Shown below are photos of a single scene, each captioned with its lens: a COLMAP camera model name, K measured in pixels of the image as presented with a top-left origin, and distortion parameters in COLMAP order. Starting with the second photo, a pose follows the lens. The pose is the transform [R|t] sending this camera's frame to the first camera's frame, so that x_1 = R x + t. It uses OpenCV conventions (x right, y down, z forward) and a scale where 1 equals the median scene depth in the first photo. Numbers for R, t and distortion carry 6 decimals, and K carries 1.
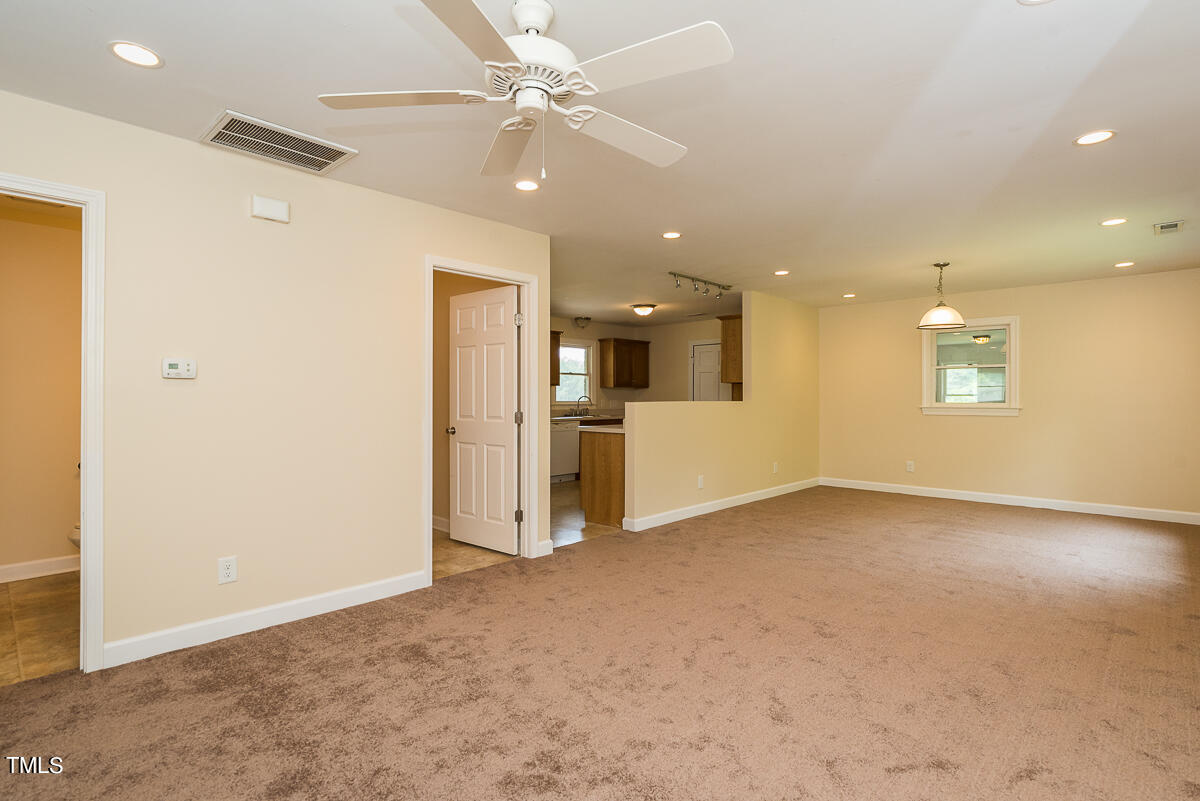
lens RADIAL K [[597.5, 0, 595.6], [0, 597.5, 403.7], [0, 0, 1]] dist [0.000809, 0.000041]
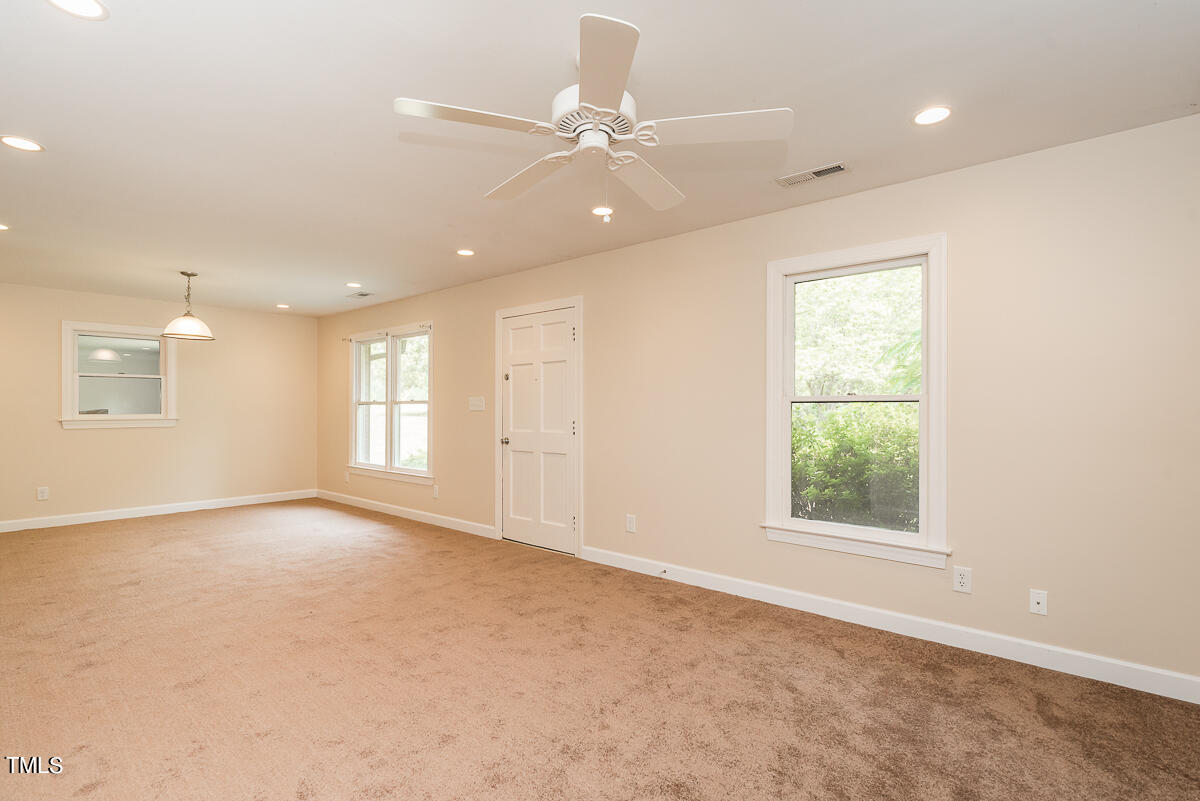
lens RADIAL K [[597.5, 0, 595.6], [0, 597.5, 403.7], [0, 0, 1]] dist [0.000809, 0.000041]
pose [[-0.064496, 0.007318, 0.997891, -0.450219], [0.008939, 0.999937, -0.006755, -0.006491], [-0.997878, 0.008484, -0.064558, 0.404455]]
